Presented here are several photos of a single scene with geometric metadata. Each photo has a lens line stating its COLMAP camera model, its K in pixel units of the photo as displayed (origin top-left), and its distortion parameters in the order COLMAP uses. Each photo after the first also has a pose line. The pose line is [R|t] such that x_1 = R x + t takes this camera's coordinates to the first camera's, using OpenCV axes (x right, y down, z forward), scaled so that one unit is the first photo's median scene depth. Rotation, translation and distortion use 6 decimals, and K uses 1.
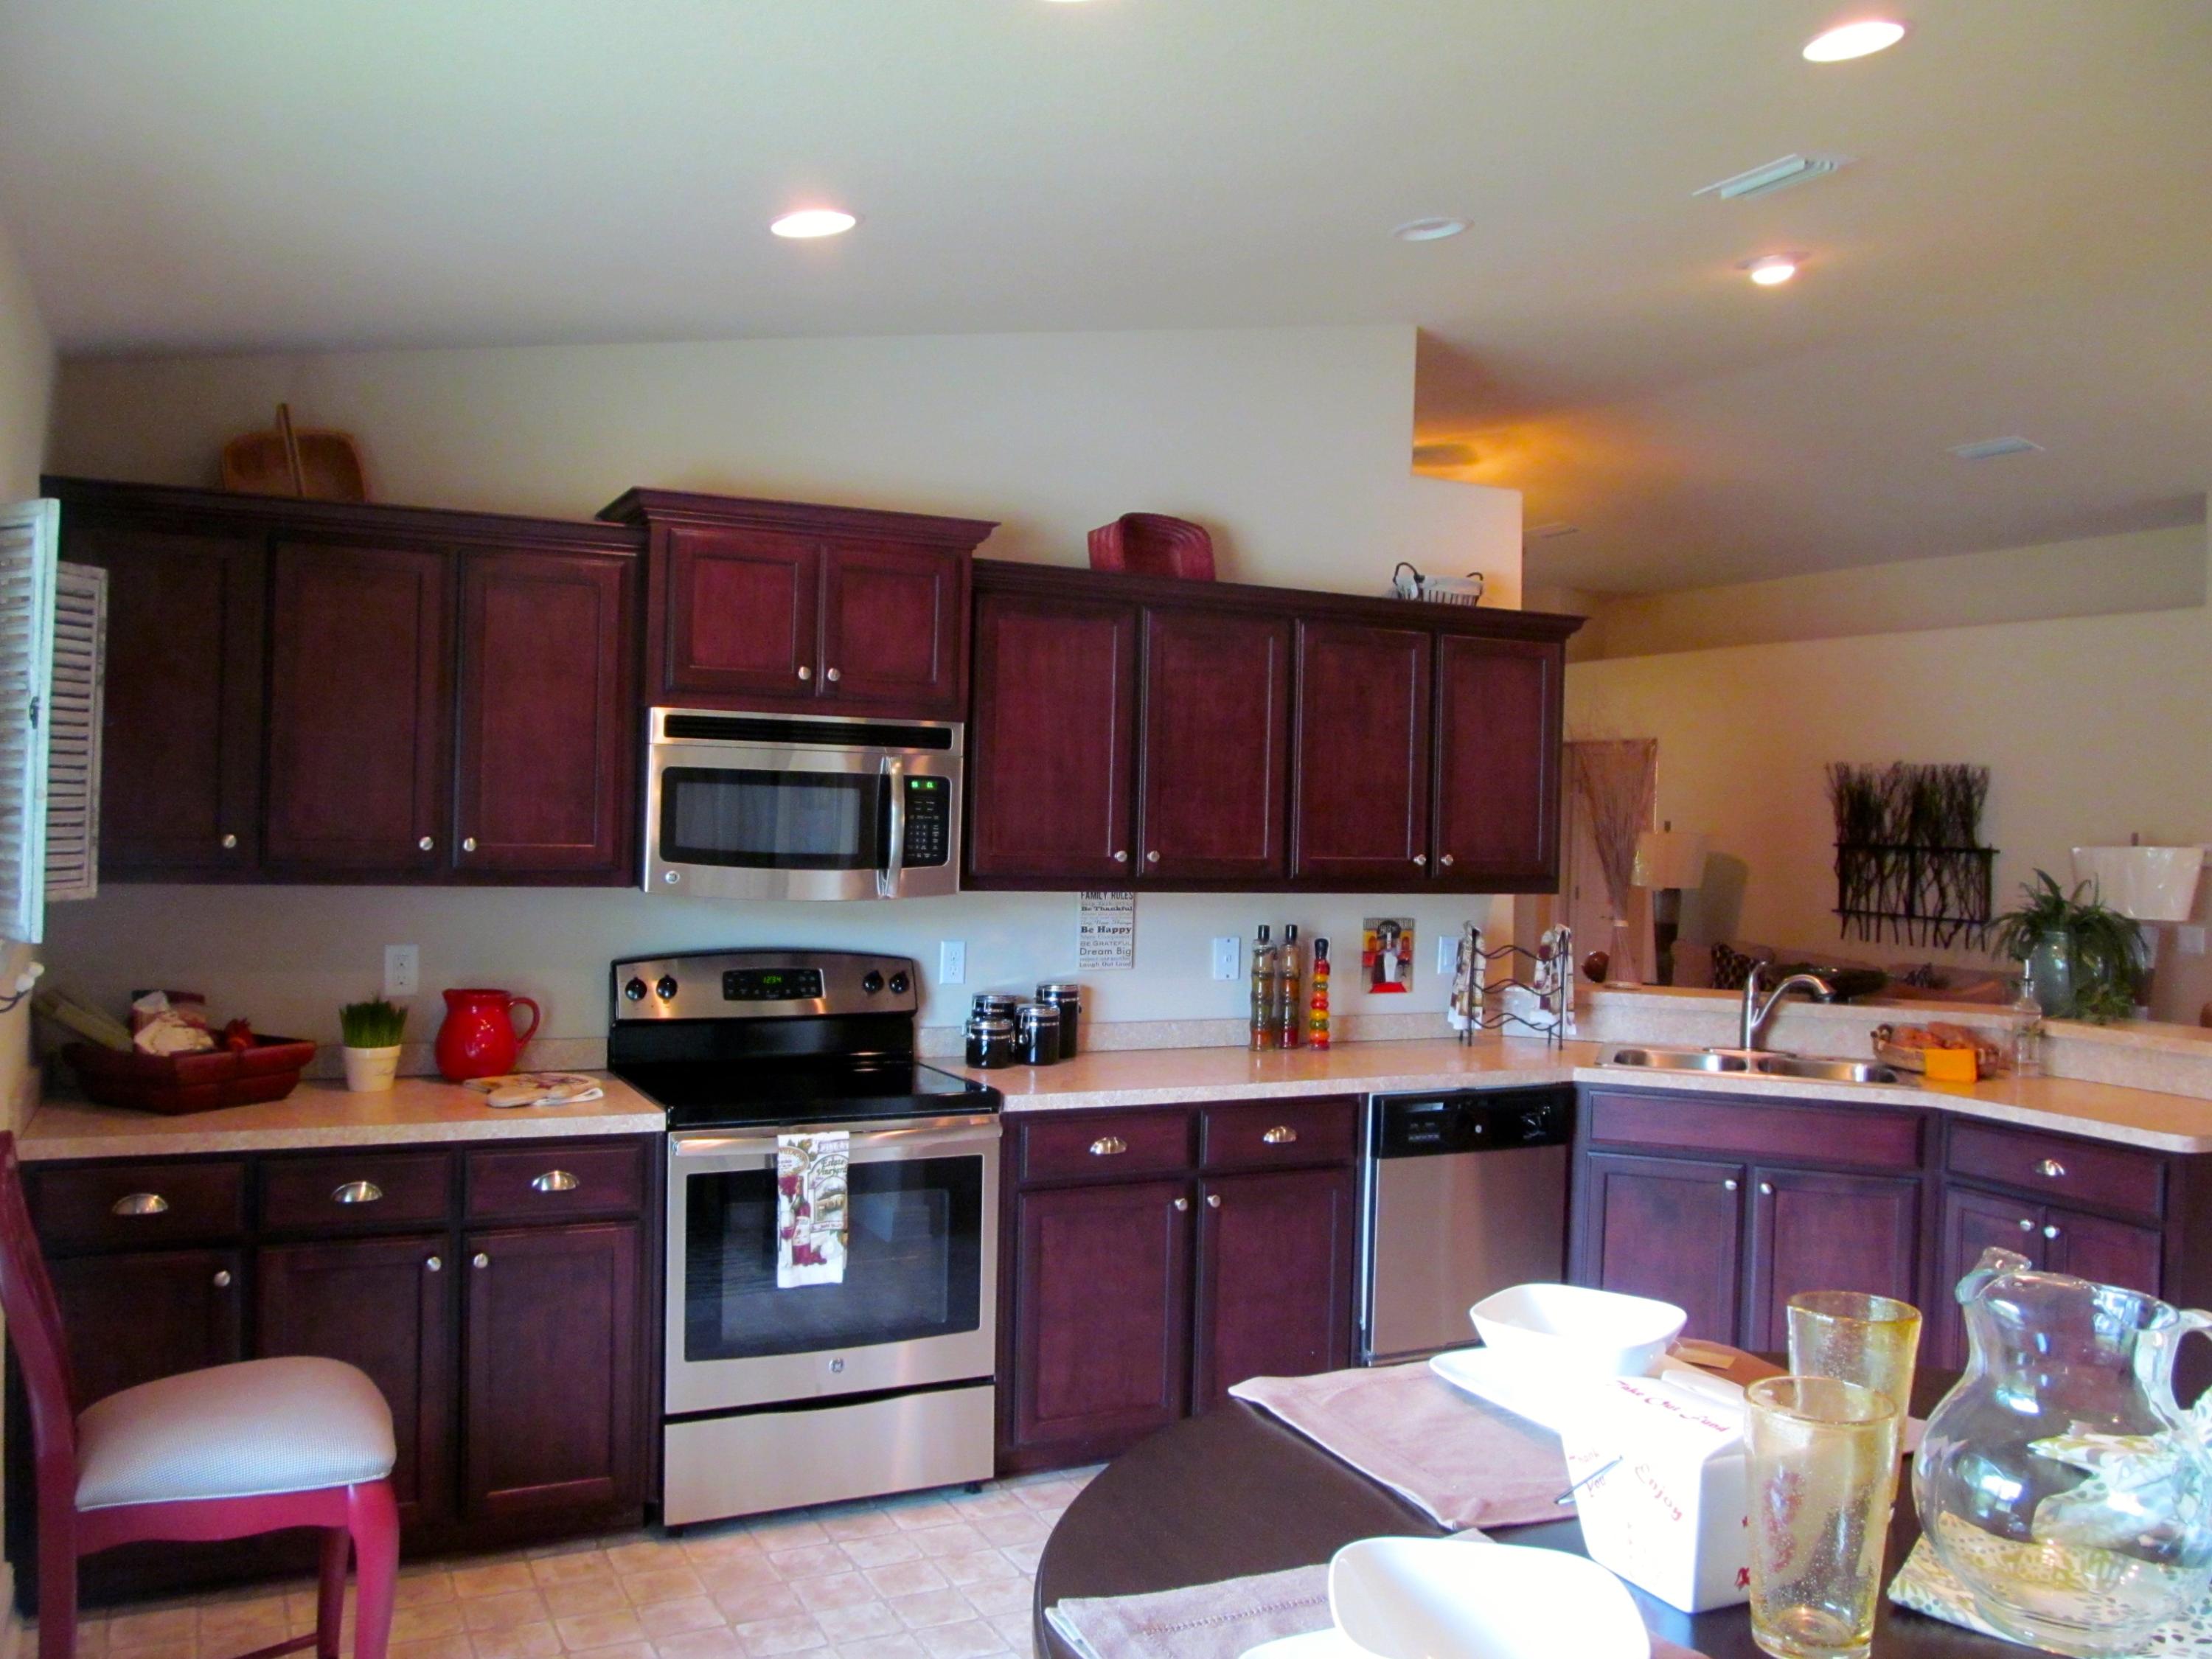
lens RADIAL K [[1830.7, 0, 1118.8], [0, 1830.7, 807.6], [0, 0, 1]] dist [-0.056384, 0.015661]
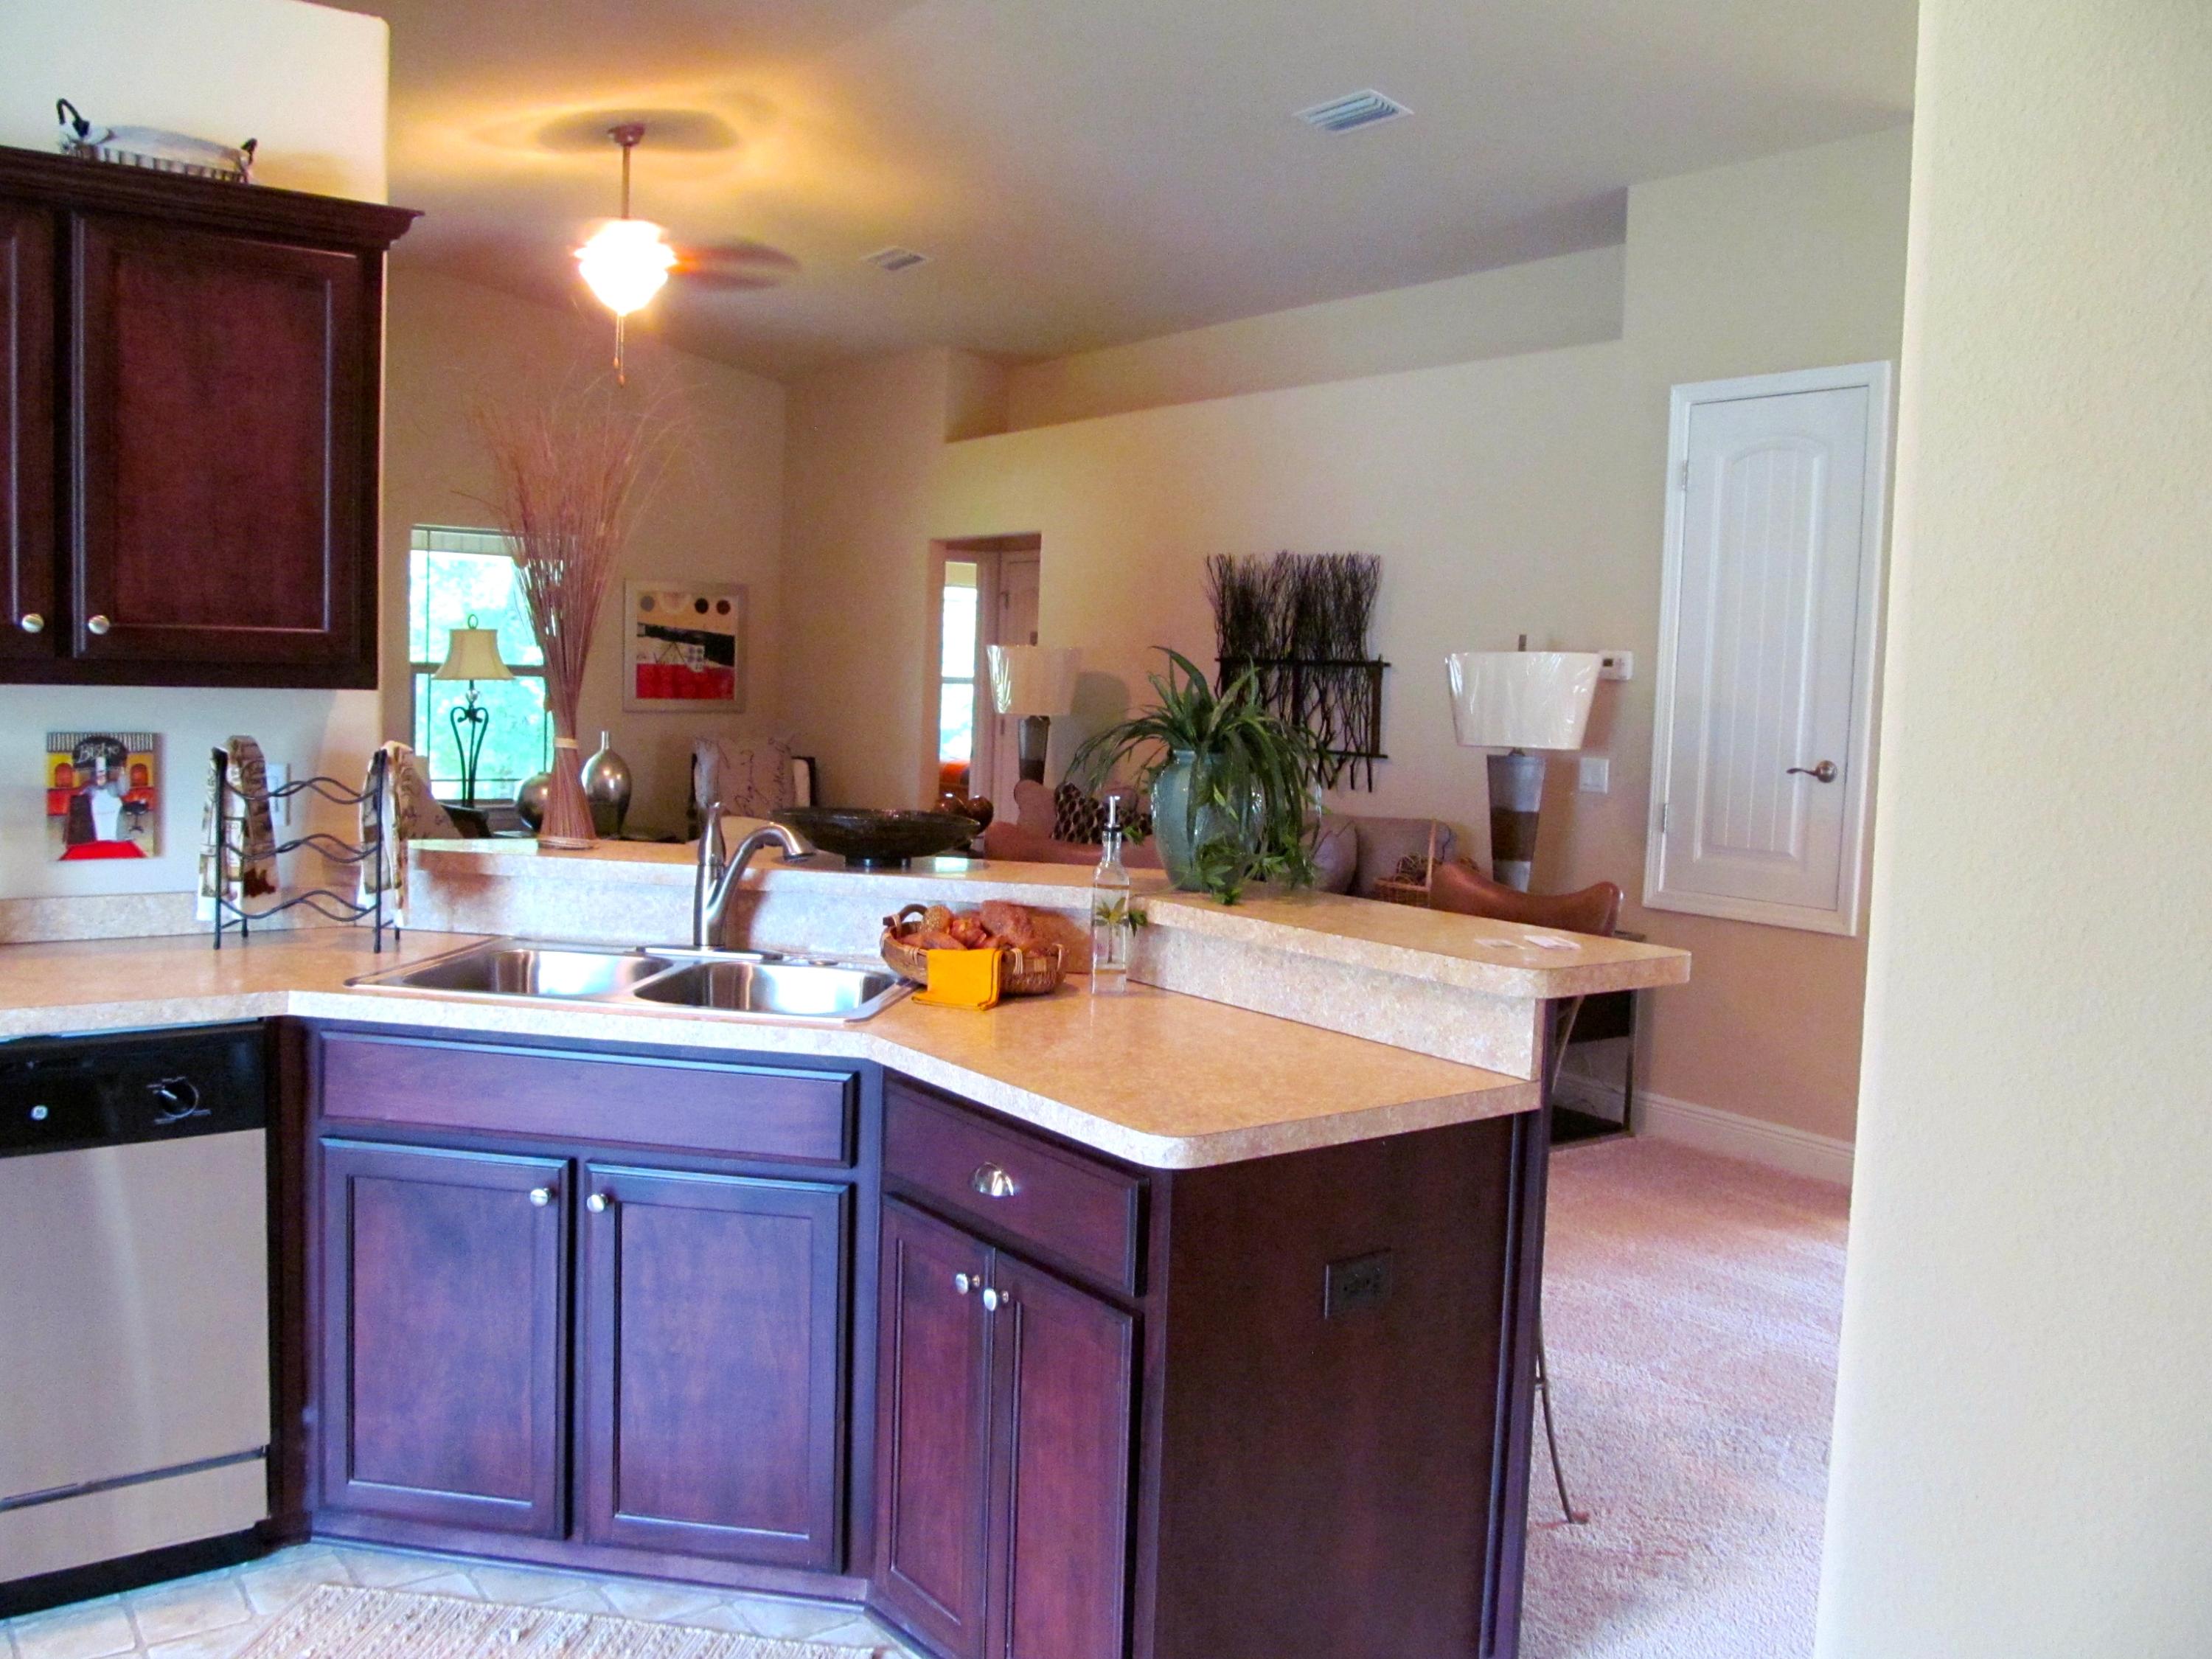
lens RADIAL K [[1830.7, 0, 1118.8], [0, 1830.7, 807.6], [0, 0, 1]] dist [-0.056384, 0.015661]
pose [[0.984814, -0.008040, 0.173429, 0.409874], [-0.006063, 0.996725, 0.080639, 0.040280], [-0.173509, -0.080465, 0.981539, 0.418474]]
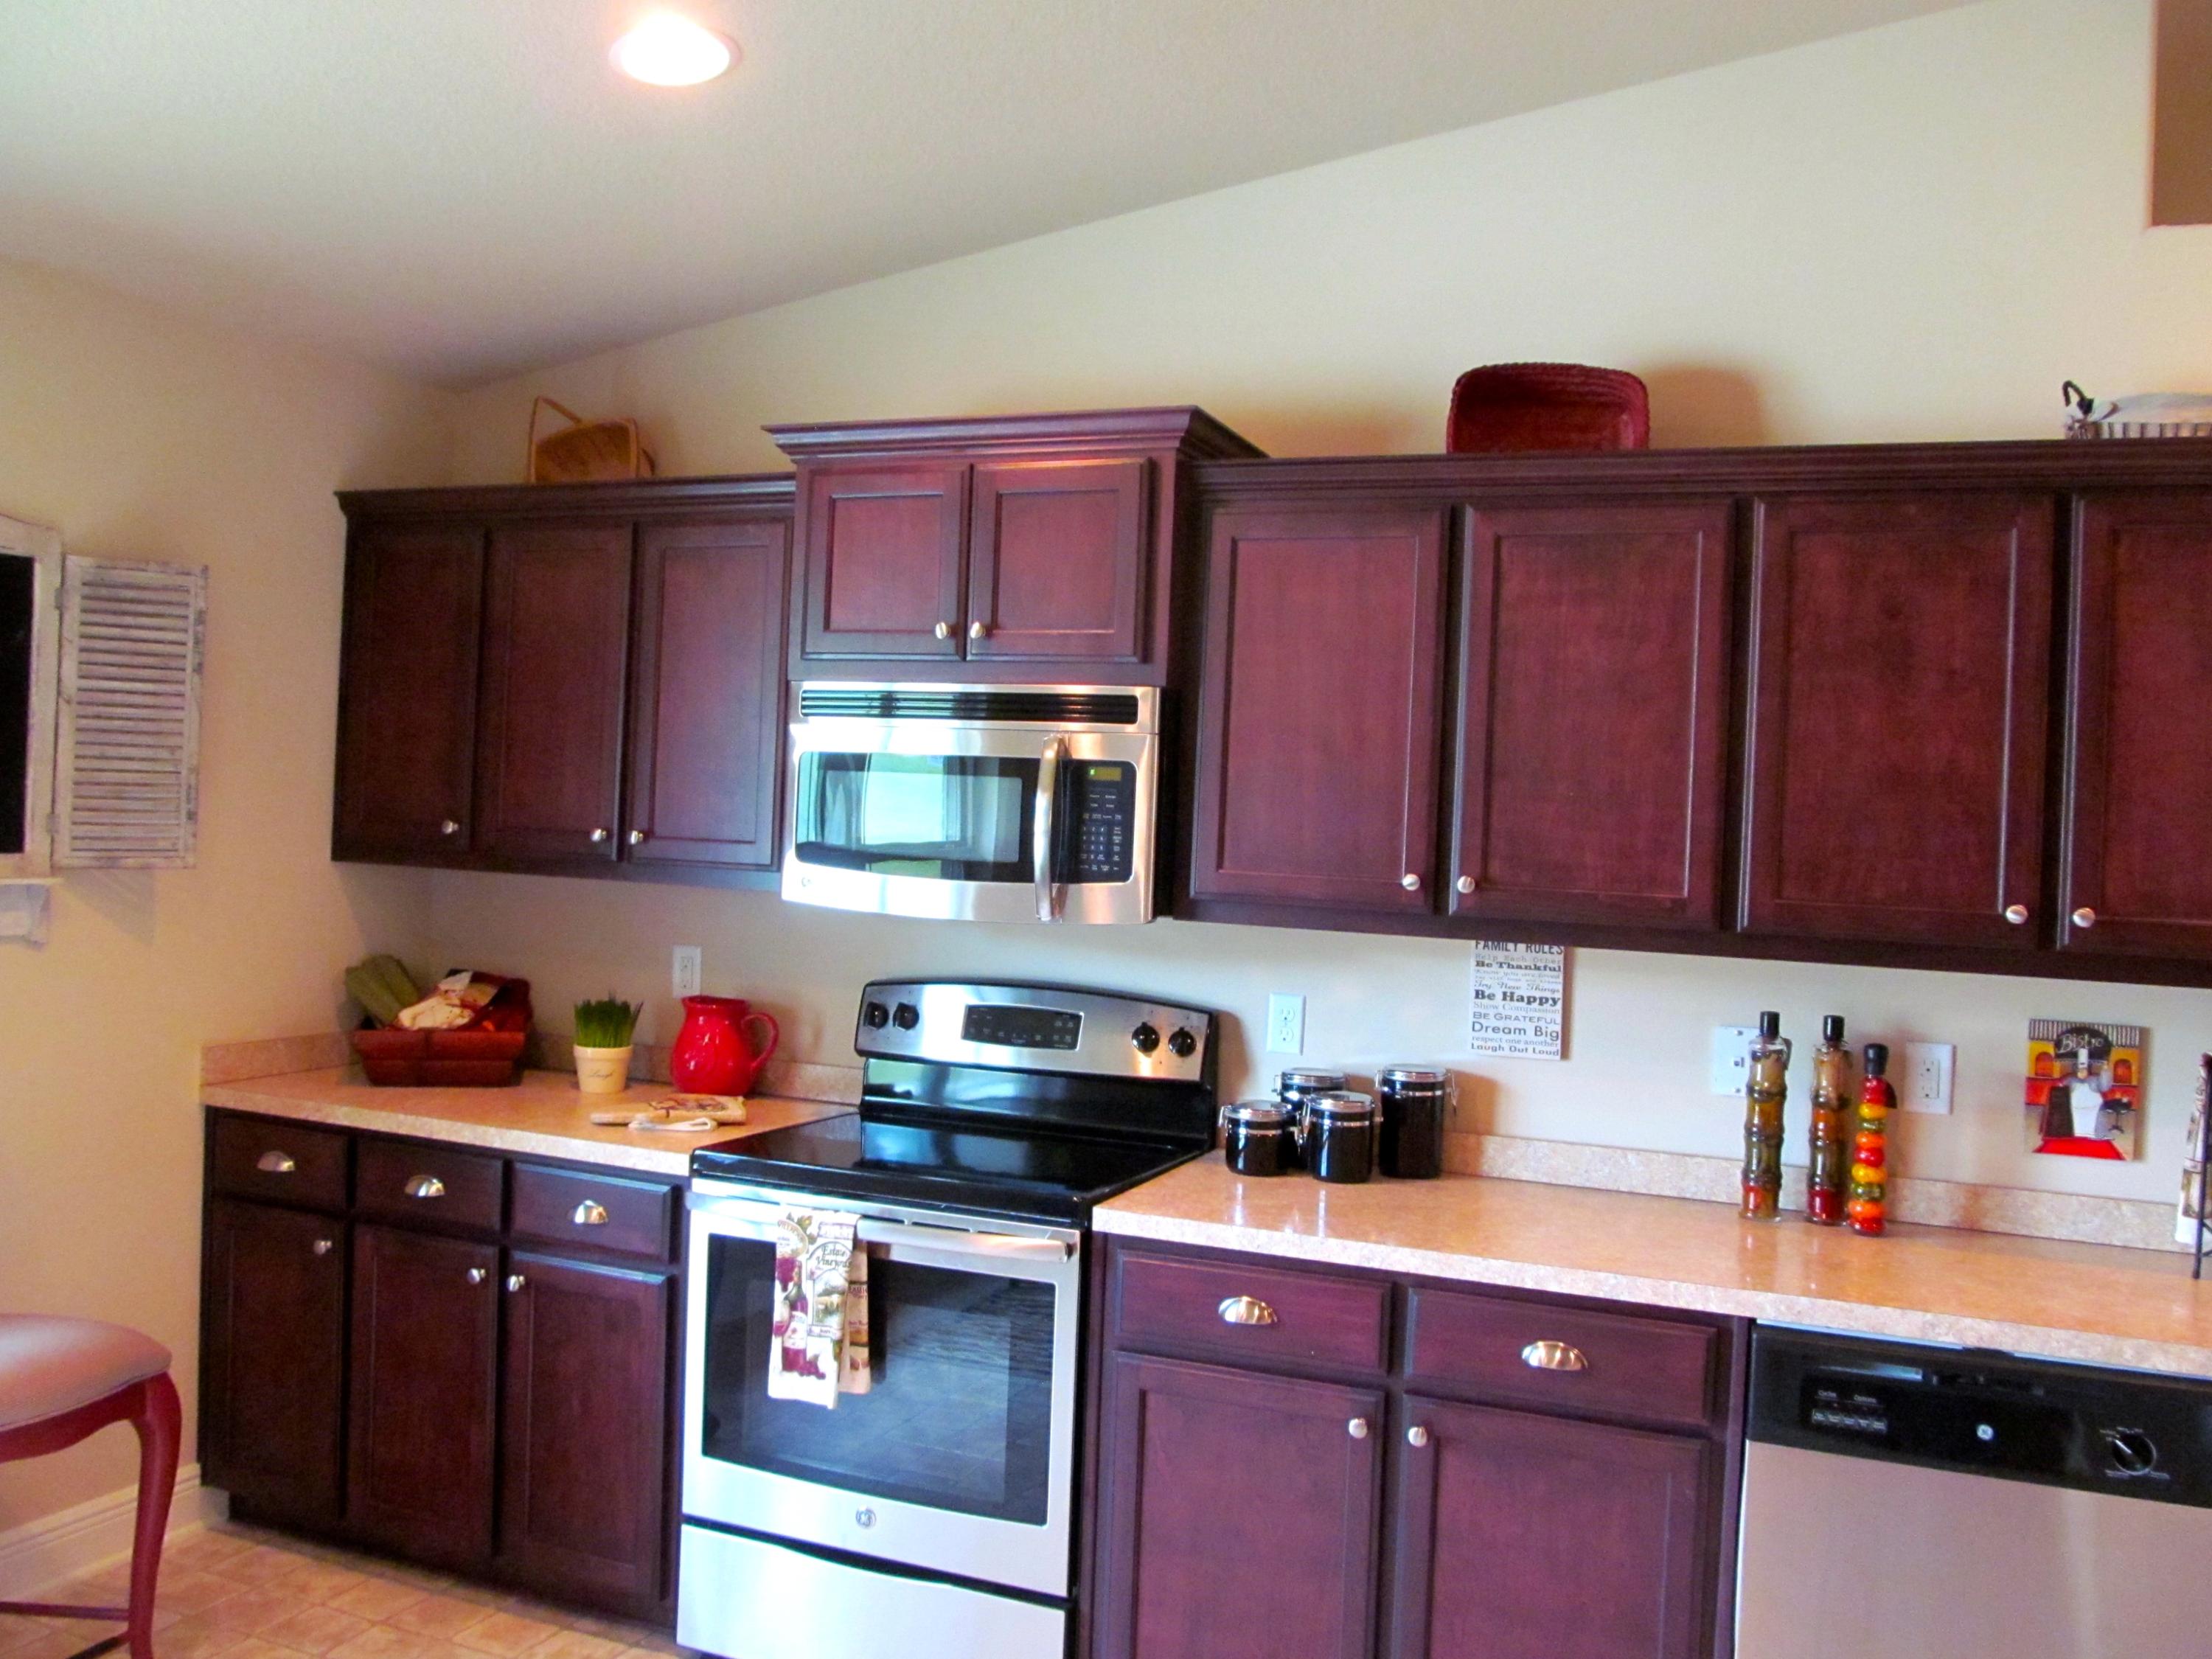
lens RADIAL K [[1830.7, 0, 1118.8], [0, 1830.7, 807.6], [0, 0, 1]] dist [-0.056384, 0.015661]
pose [[0.659902, -0.000514, -0.751352, 0.407366], [-0.024105, 0.999471, -0.021855, 0.015834], [0.750965, 0.032533, 0.659540, 0.461417]]
